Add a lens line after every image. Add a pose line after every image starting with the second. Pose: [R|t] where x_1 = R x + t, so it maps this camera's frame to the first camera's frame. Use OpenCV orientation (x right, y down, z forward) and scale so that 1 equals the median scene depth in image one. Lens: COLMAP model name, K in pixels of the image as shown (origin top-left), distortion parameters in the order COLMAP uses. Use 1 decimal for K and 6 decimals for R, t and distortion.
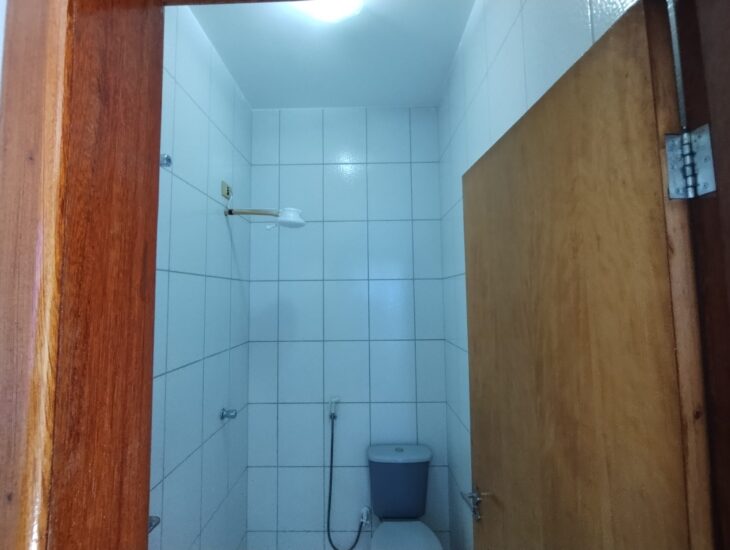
lens RADIAL K [[333.1, 0, 361.1], [0, 333.1, 273.5], [0, 0, 1]] dist [0.001026, 0.000947]
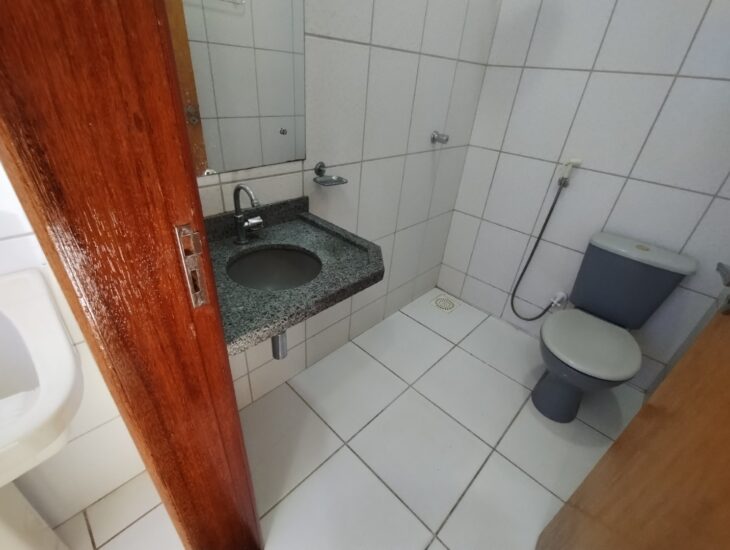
lens RADIAL K [[332.1, 0, 355.2], [0, 332.1, 272.3], [0, 0, 1]] dist [-0.002978, 0.000094]
pose [[0.724095, 0.410776, -0.554031, 0.080575], [-0.032483, 0.822711, 0.567530, 0.182677], [0.688935, -0.392949, 0.609064, 0.112491]]
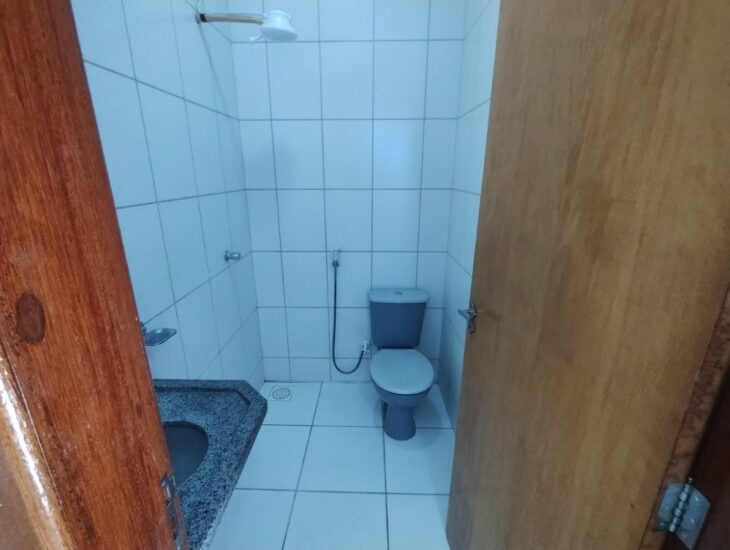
lens RADIAL K [[333.5, 0, 360.8], [0, 333.5, 271.7], [0, 0, 1]] dist [-0.004140, 0.000046]
pose [[0.999927, 0.010837, -0.005419, -0.000619], [-0.008201, 0.934552, 0.355732, 0.087670], [0.008919, -0.355662, 0.934572, 0.032142]]
